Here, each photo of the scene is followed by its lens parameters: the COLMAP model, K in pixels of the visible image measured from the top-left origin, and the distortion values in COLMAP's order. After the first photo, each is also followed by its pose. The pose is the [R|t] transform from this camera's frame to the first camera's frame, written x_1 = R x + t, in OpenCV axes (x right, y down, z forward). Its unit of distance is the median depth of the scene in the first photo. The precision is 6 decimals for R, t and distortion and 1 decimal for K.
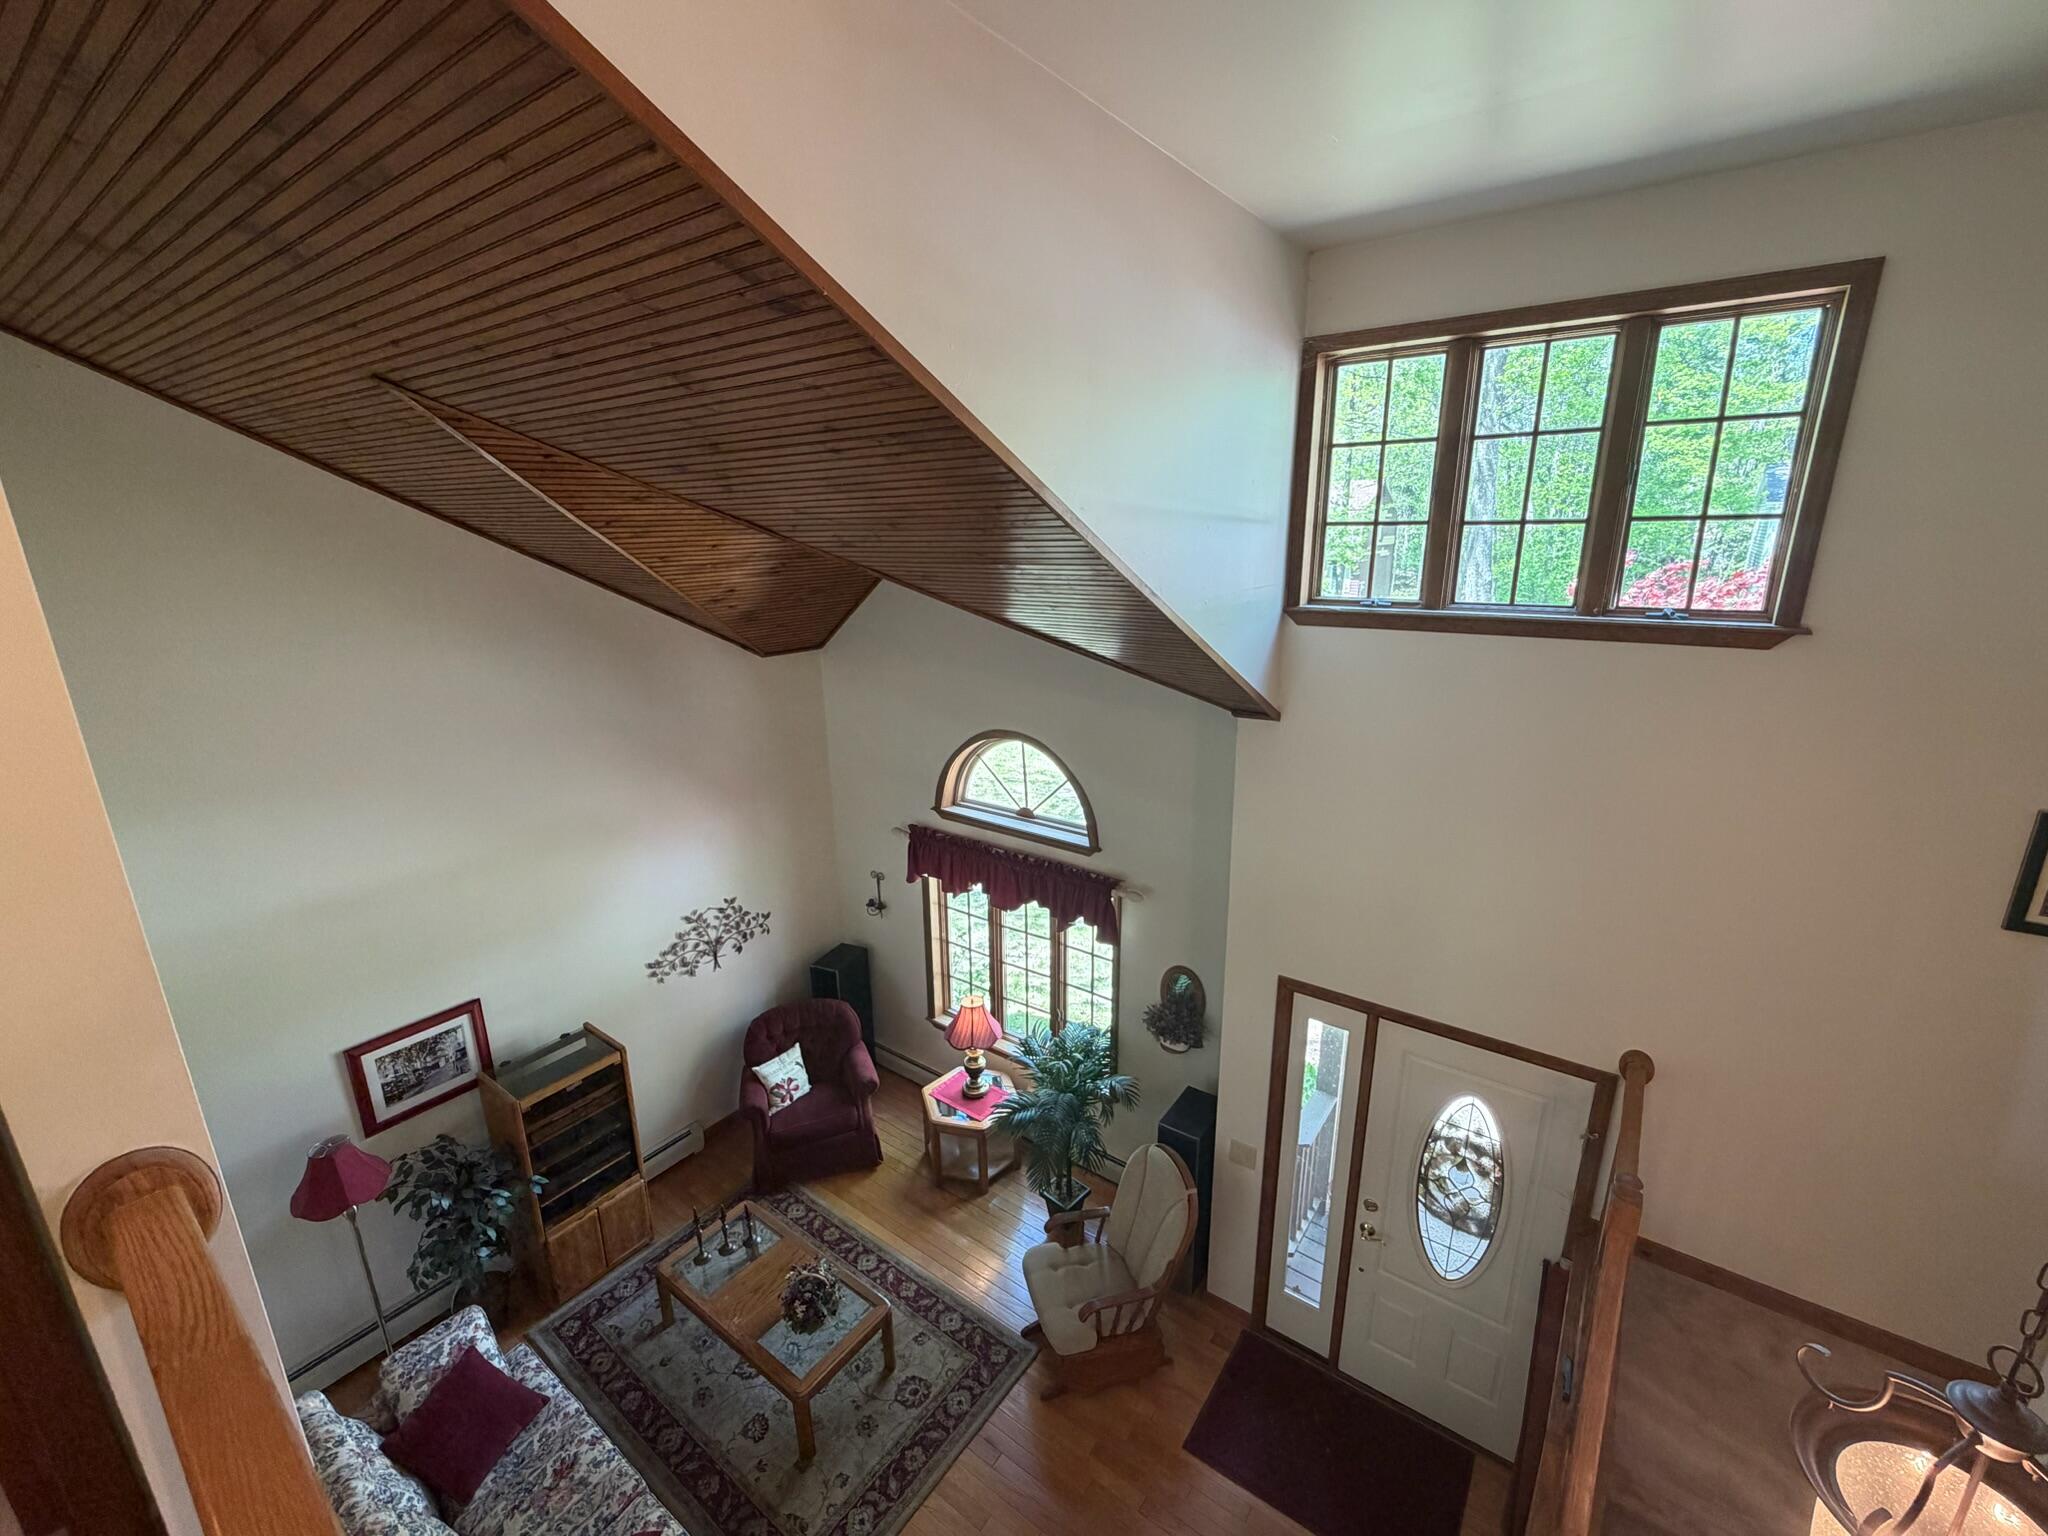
lens RADIAL K [[853.7, 0, 1026.8], [0, 853.7, 768.1], [0, 0, 1]] dist [0.000070, 0.000188]
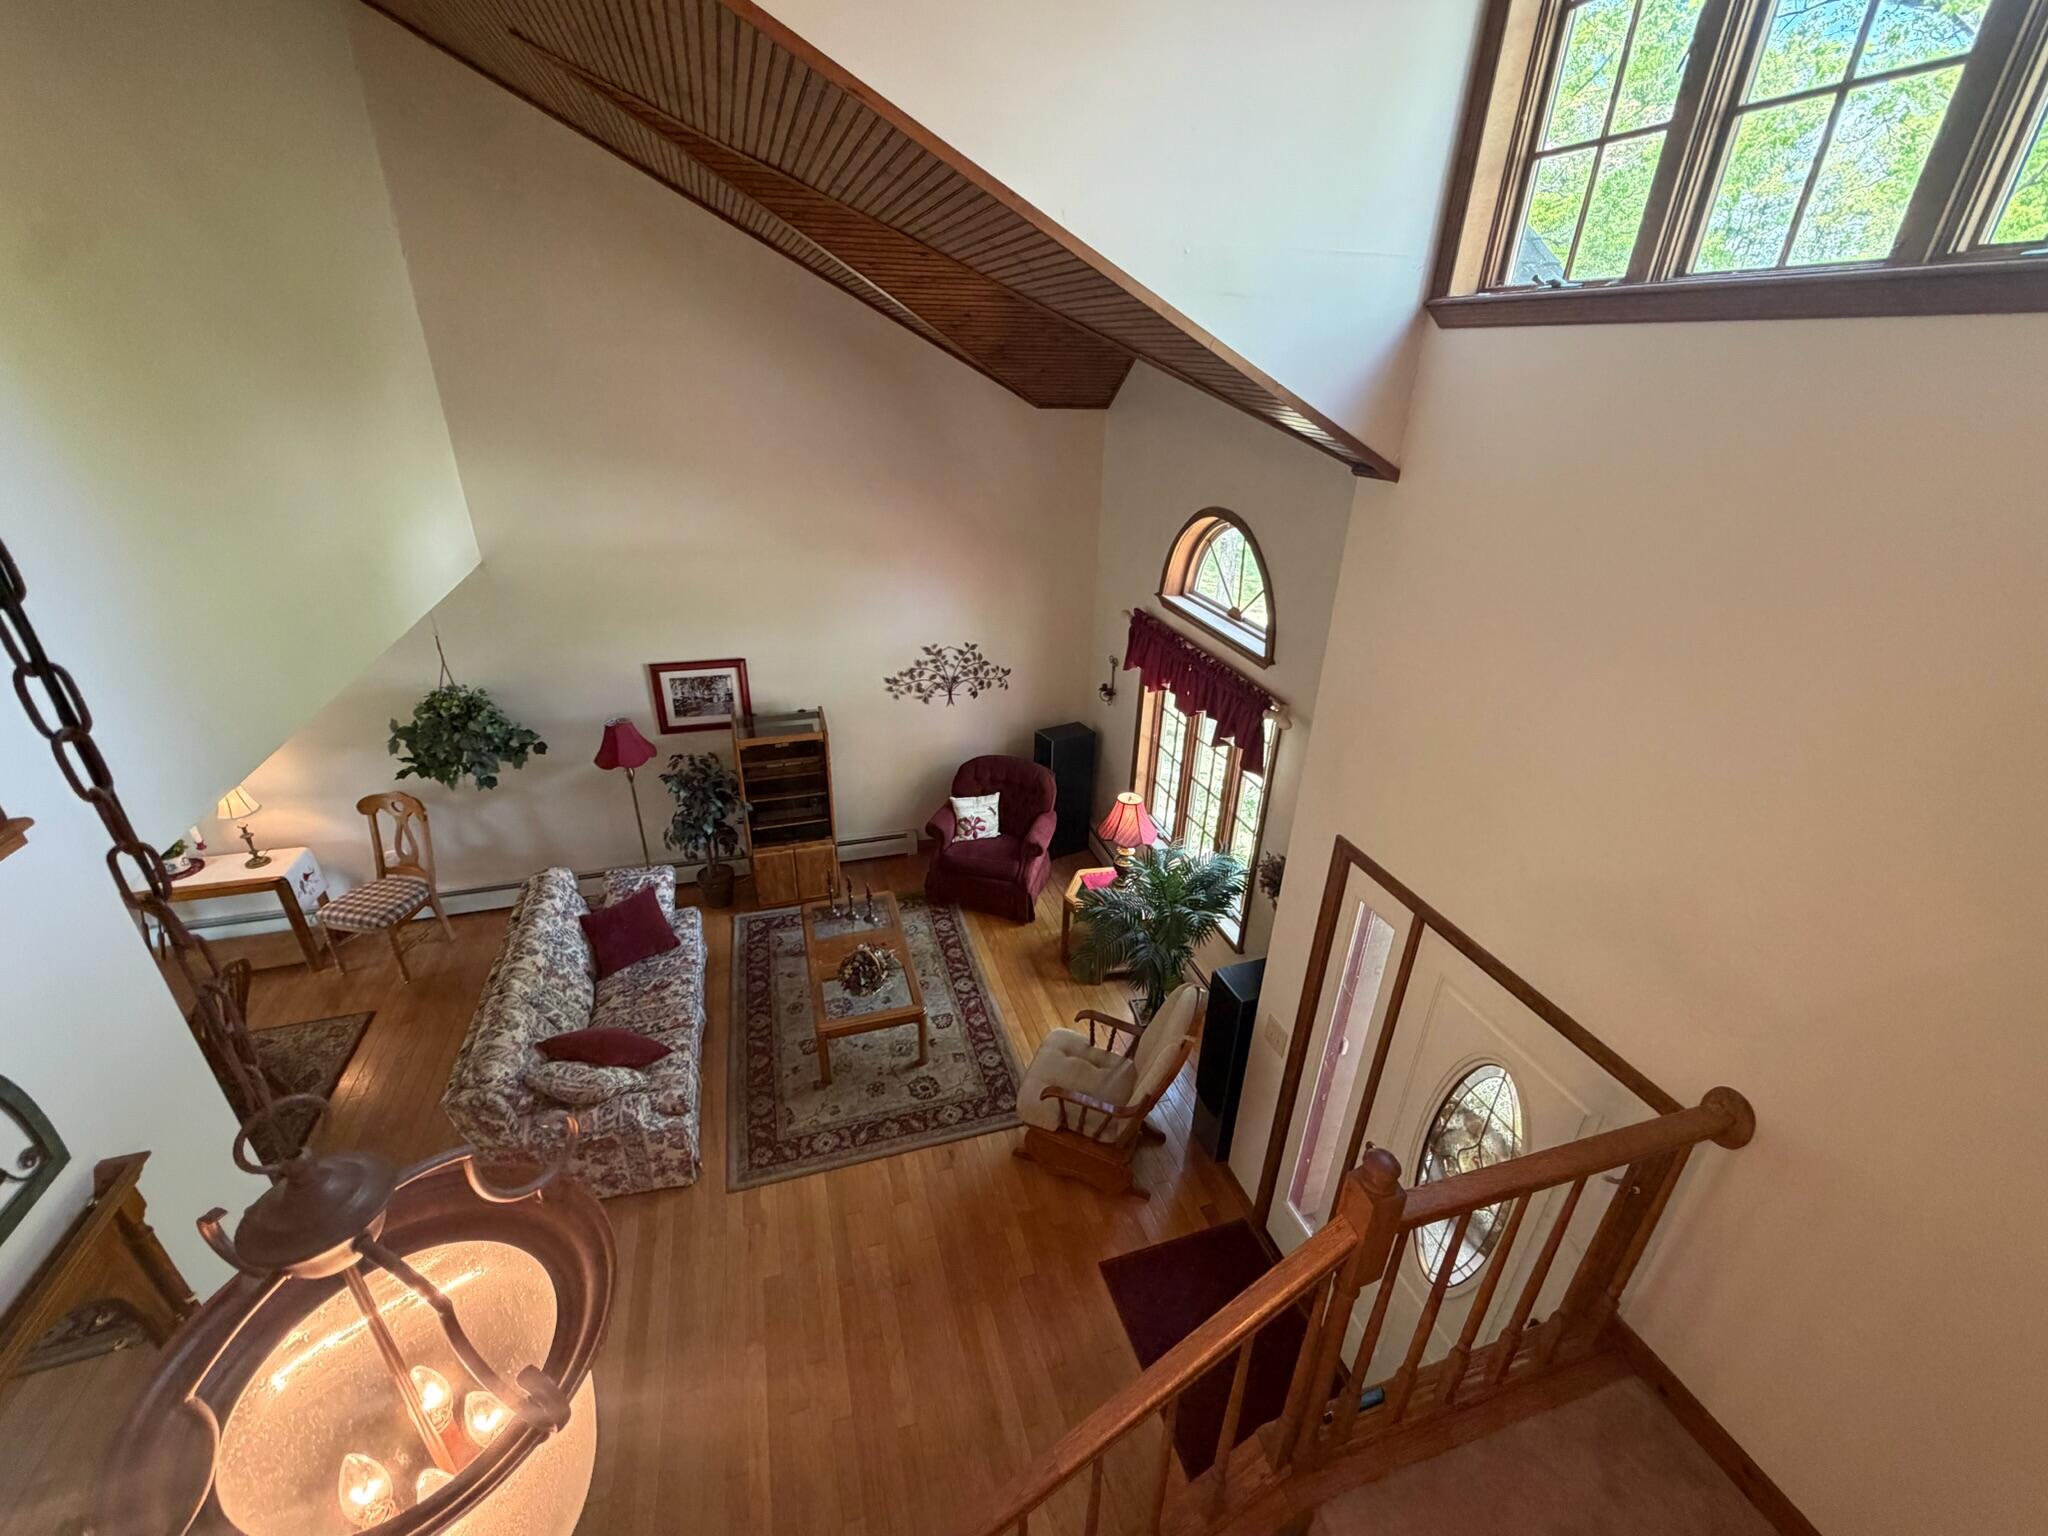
lens RADIAL K [[853.7, 0, 1026.8], [0, 853.7, 768.1], [0, 0, 1]] dist [0.000070, 0.000188]
pose [[0.805764, 0.289127, -0.516865, 0.368386], [-0.196608, 0.953829, 0.227057, 0.053878], [0.558649, -0.081334, 0.825406, 0.173438]]
